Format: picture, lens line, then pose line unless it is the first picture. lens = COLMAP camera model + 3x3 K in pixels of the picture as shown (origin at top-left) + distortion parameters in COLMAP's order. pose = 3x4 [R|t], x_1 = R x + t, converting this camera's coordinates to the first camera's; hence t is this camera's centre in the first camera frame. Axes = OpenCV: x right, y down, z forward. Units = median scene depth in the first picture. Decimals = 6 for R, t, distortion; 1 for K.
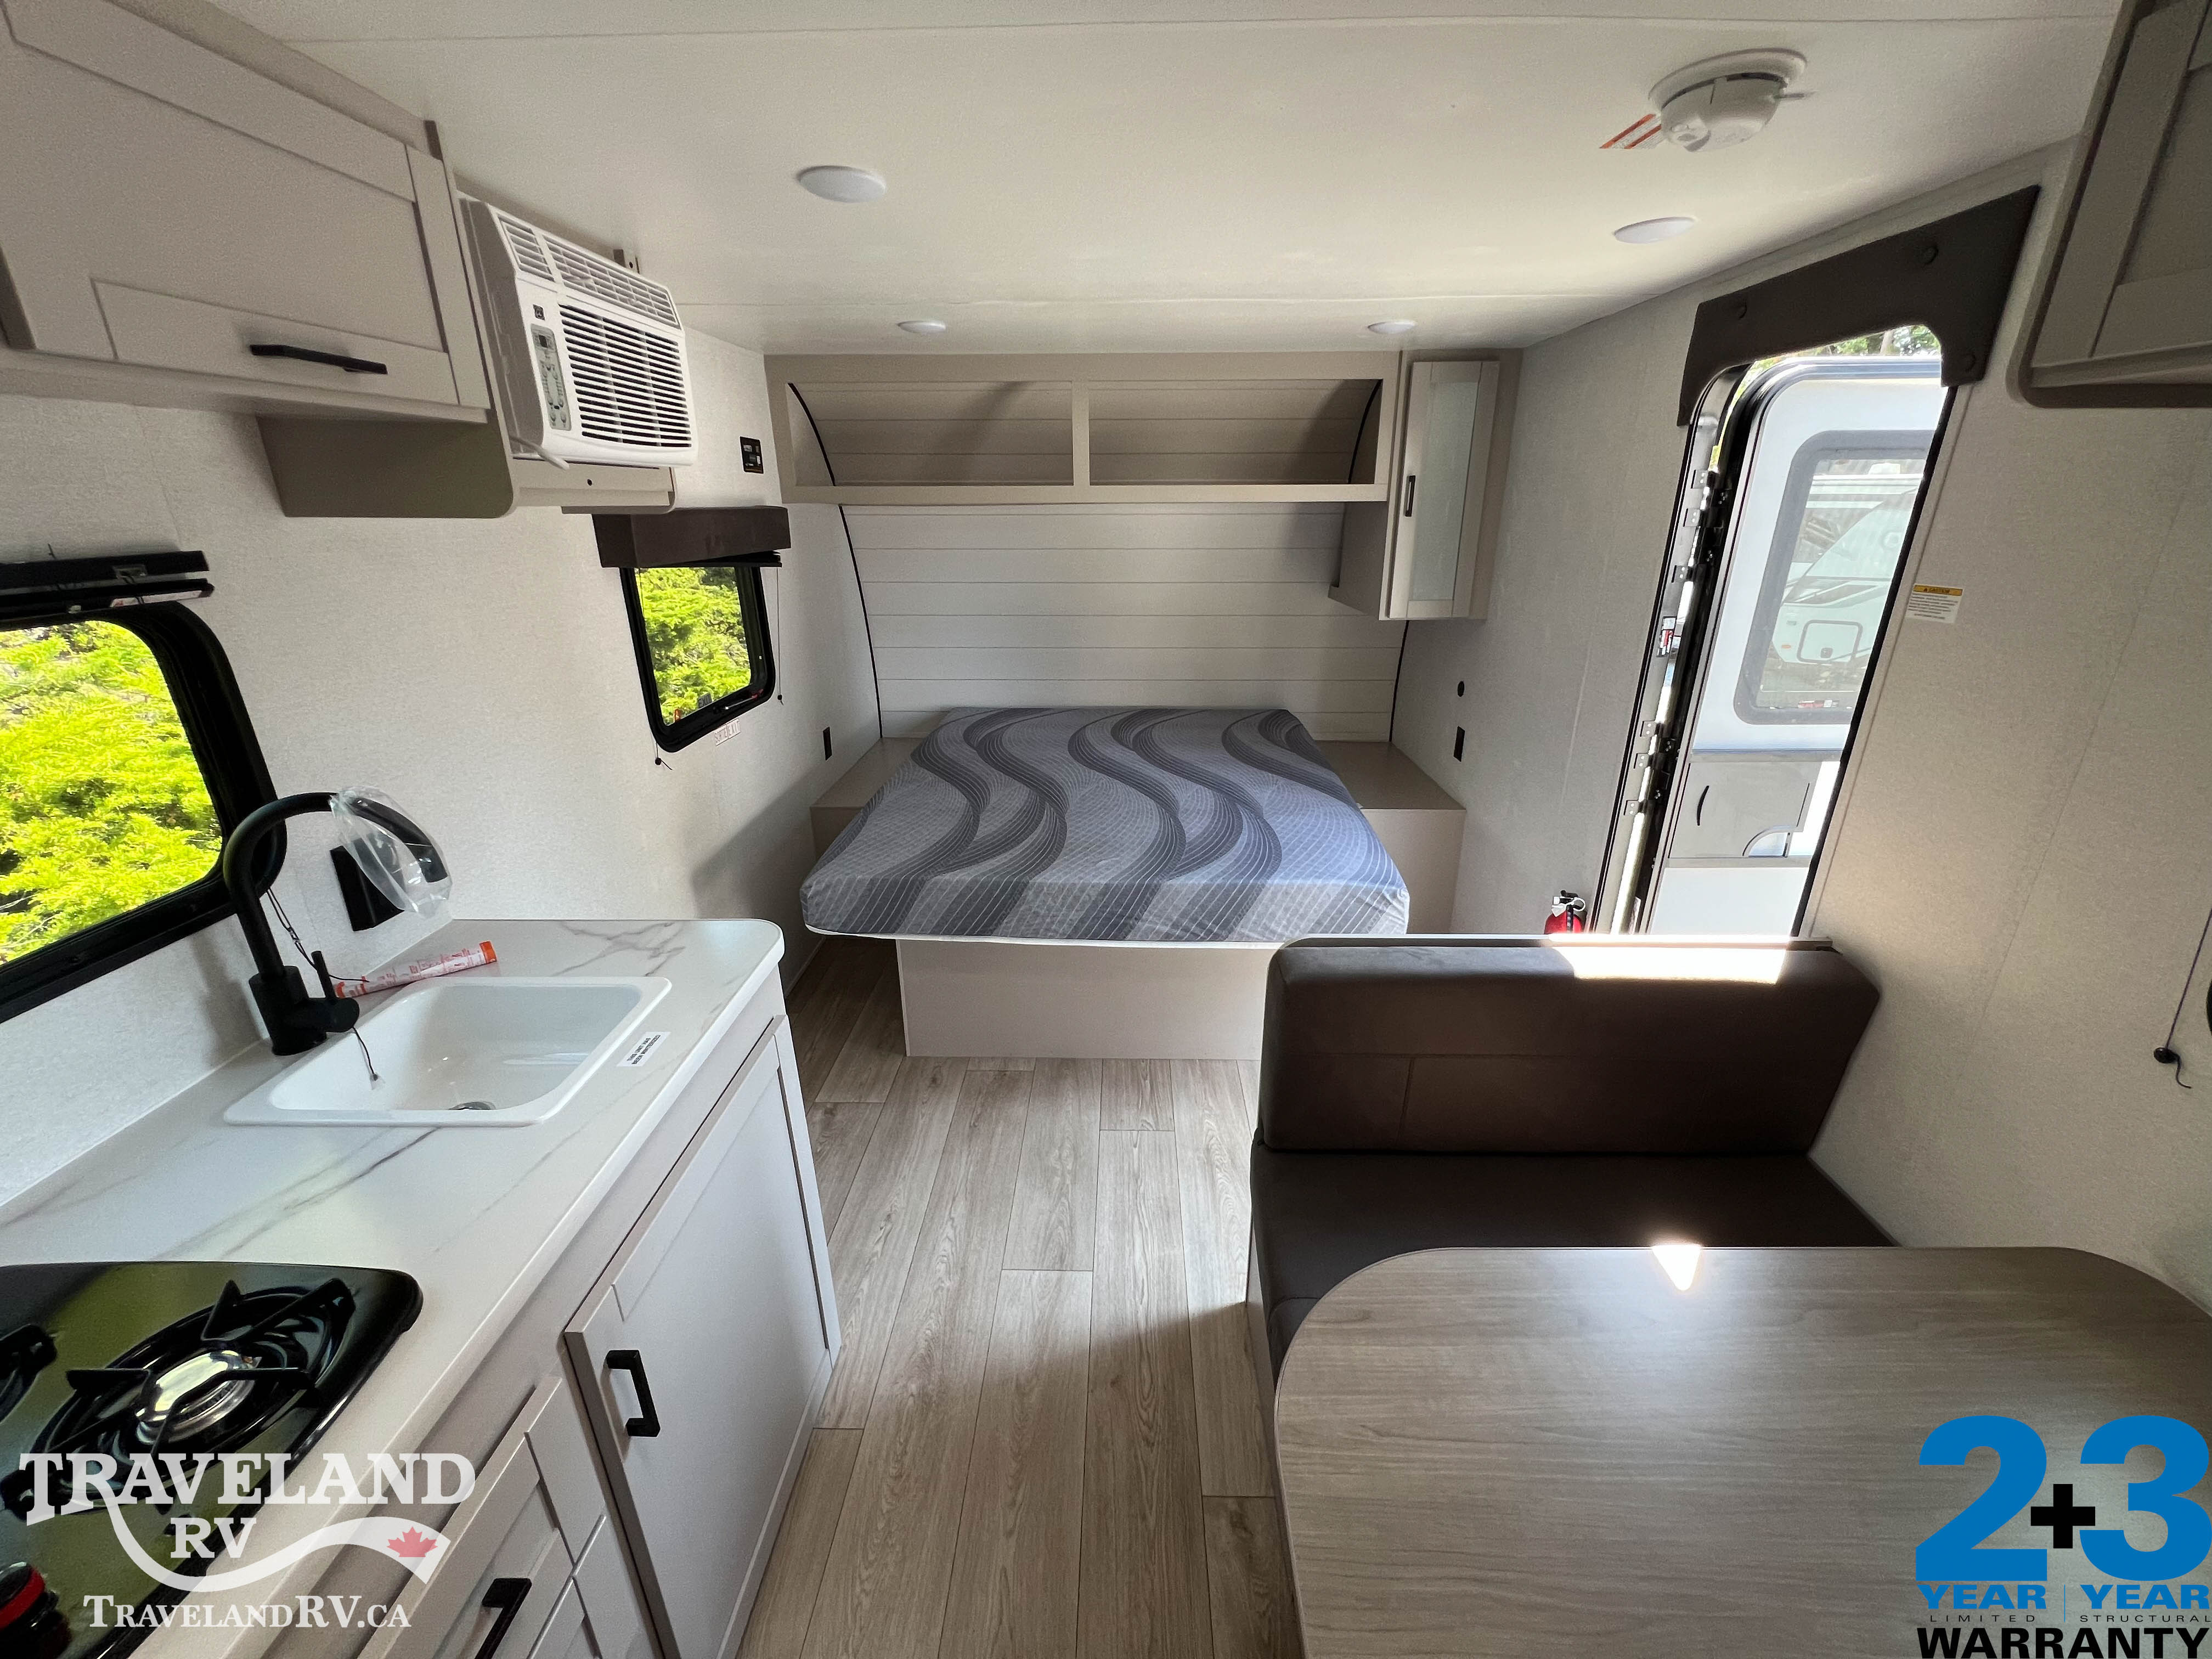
lens RADIAL K [[892.8, 0, 1105.2], [0, 892.8, 831.8], [0, 0, 1]] dist [-0.000063, -0.000090]
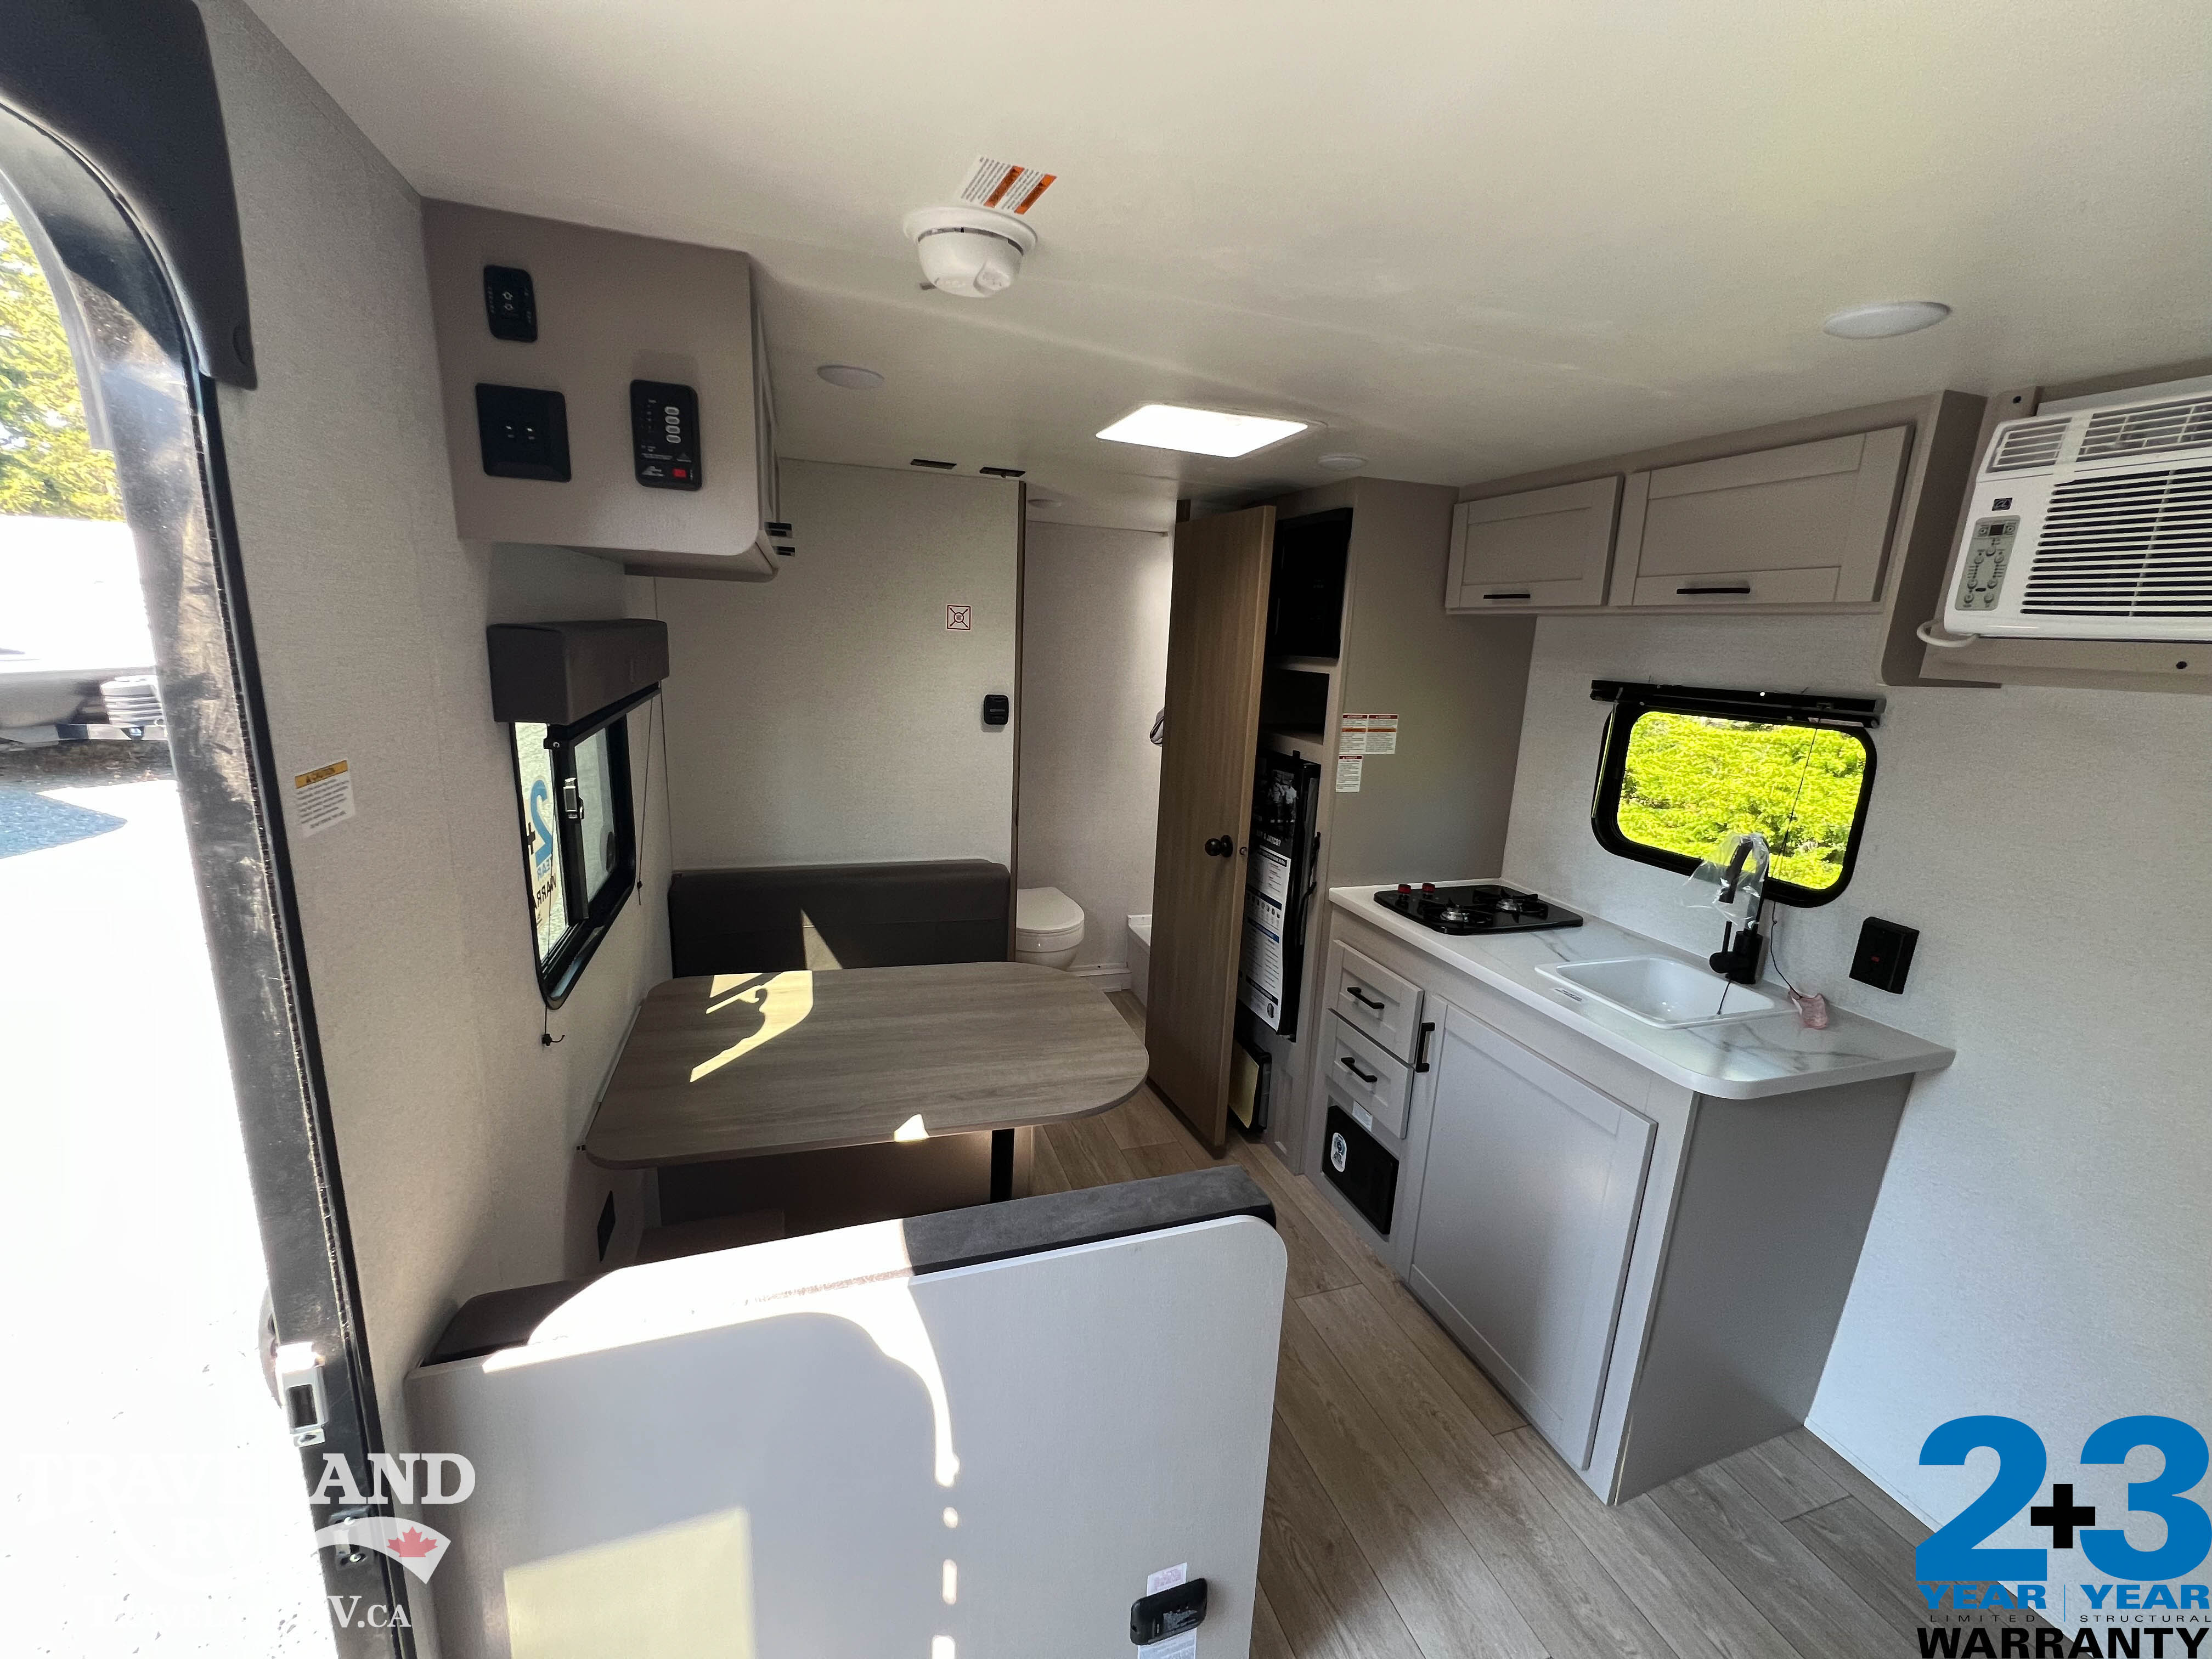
lens RADIAL K [[892.8, 0, 1106.5], [0, 892.8, 830.8], [0, 0, 1]] dist [-0.000063, -0.000090]
pose [[-0.940243, 0.037216, -0.338465, 0.680391], [-0.156137, 0.836225, 0.525689, -0.616951], [0.302597, 0.547122, -0.780444, 1.625106]]
